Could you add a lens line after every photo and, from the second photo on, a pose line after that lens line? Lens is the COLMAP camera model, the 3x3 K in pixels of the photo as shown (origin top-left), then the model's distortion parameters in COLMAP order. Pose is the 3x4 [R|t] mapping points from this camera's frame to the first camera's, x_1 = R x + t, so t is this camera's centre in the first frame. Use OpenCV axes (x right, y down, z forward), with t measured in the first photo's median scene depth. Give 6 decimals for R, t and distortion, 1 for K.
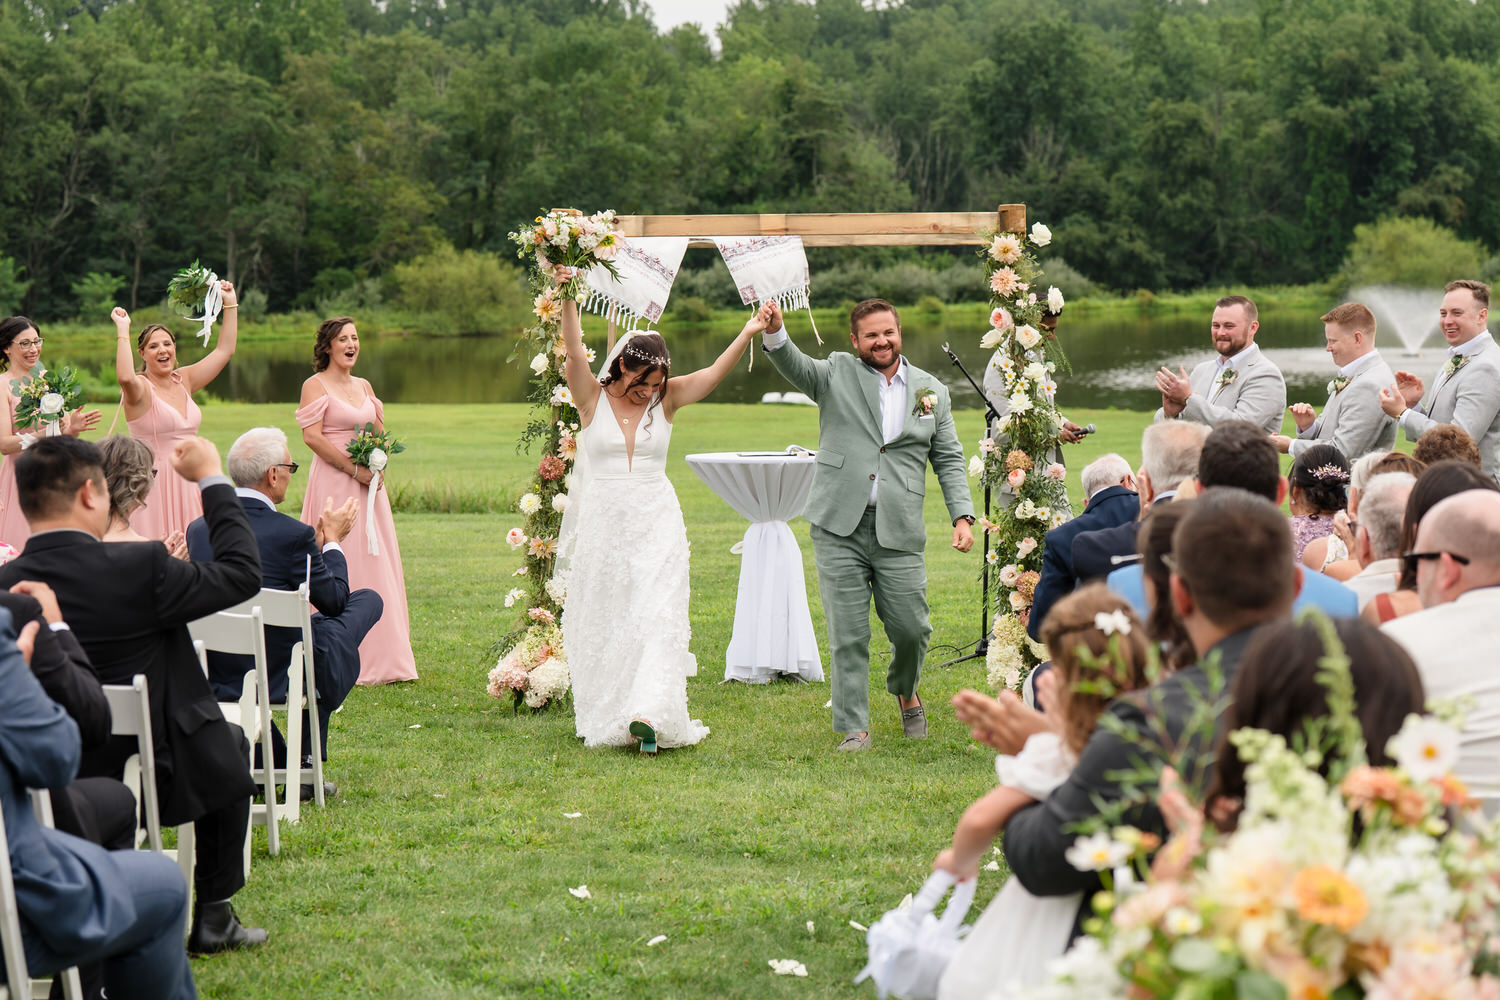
lens RADIAL K [[3021.4, 0, 748.1], [0, 3021.4, 472.8], [0, 0, 1]] dist [0.030711, -0.212831]
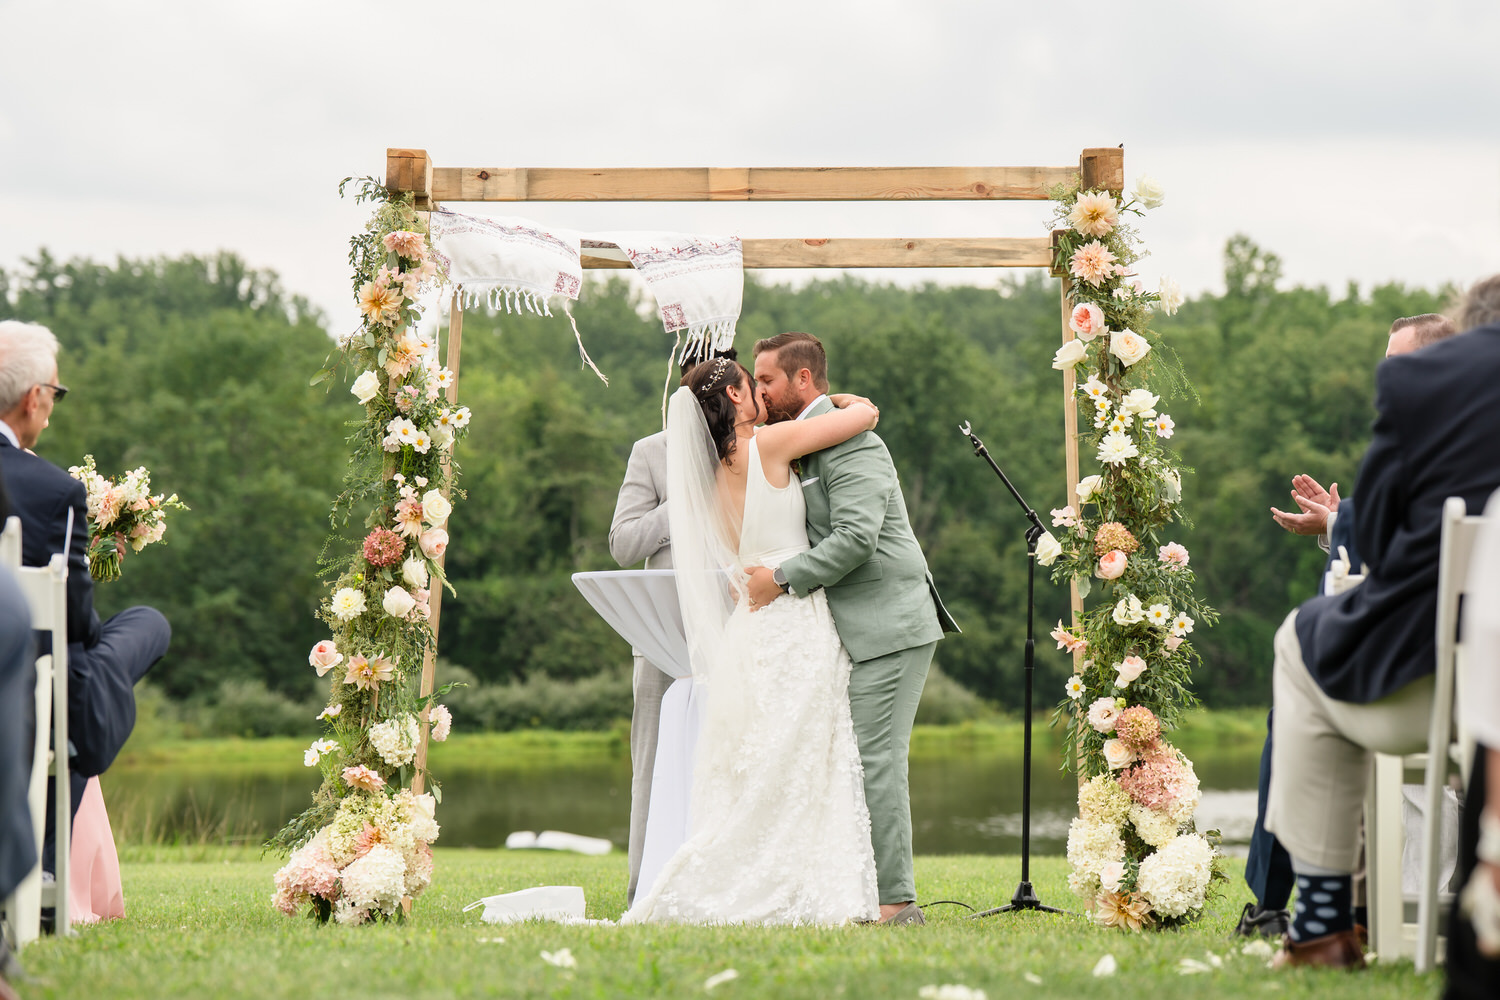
lens RADIAL K [[4441.4, 0, 721.5], [0, 4441.4, 494.2], [0, 0, 1]] dist [0.529473, -1.092991]
pose [[0.998378, 0.012413, 0.055567, -0.045976], [-0.006238, 0.993916, -0.109960, 0.089673], [-0.056594, 0.109435, 0.992381, 0.062098]]
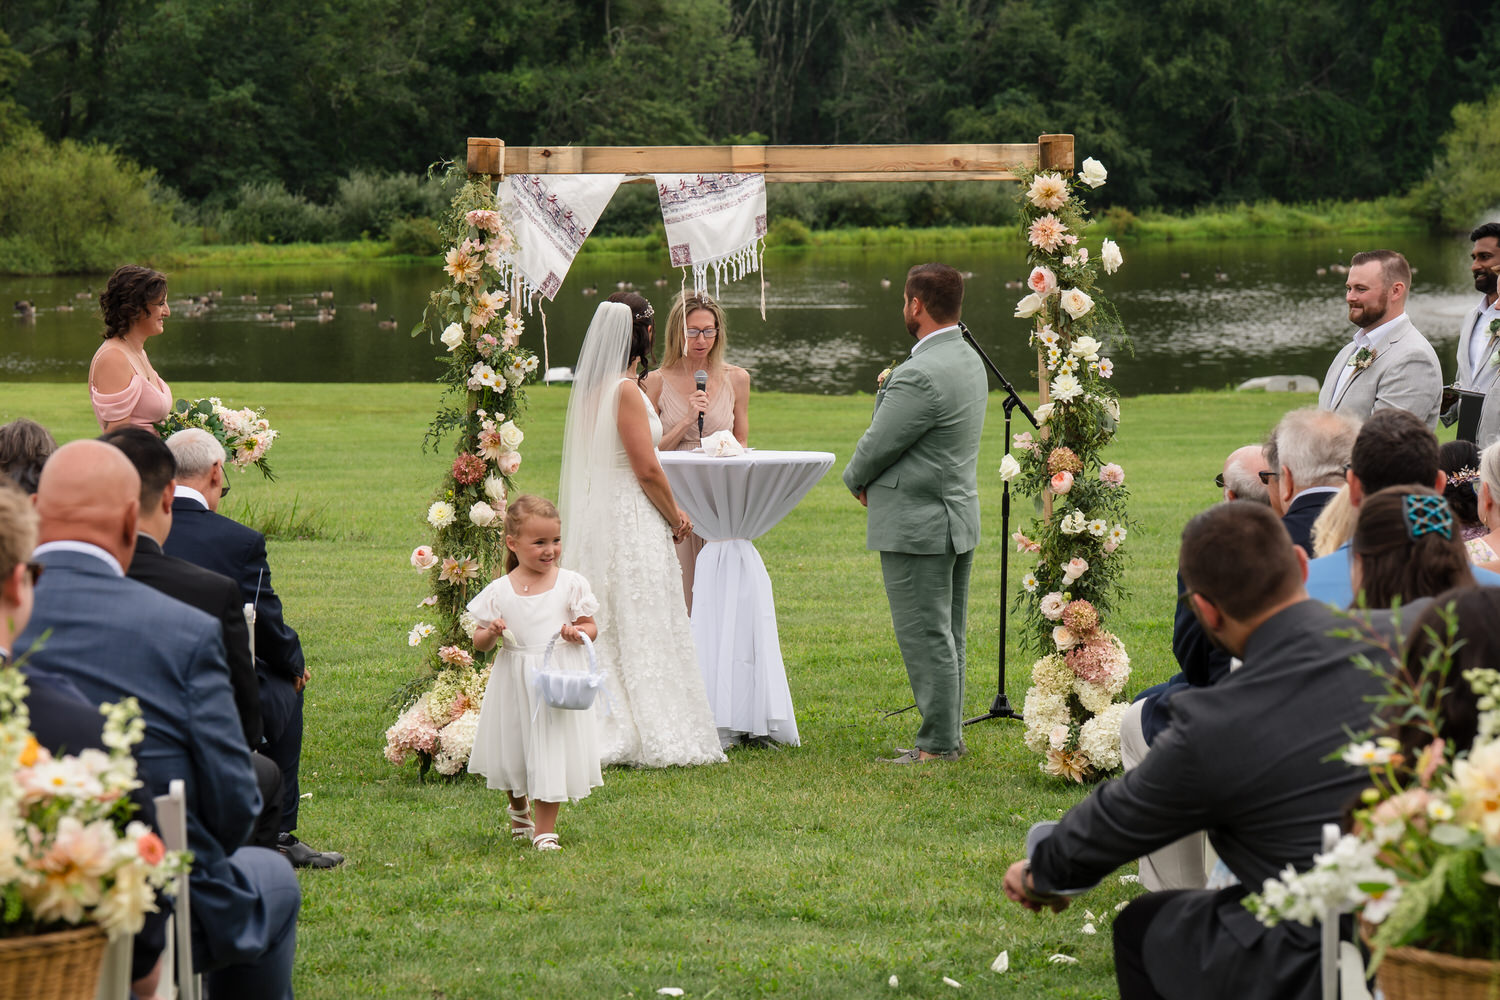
lens RADIAL K [[4697.6, 0, 683.0], [0, 4697.6, 499.6], [0, 0, 1]] dist [0.499862, 0.555587]
pose [[0.999246, 0.001358, 0.038805, -0.056641], [-0.001427, 0.999997, 0.001762, 0.004025], [-0.038803, -0.001816, 0.999245, -0.221387]]
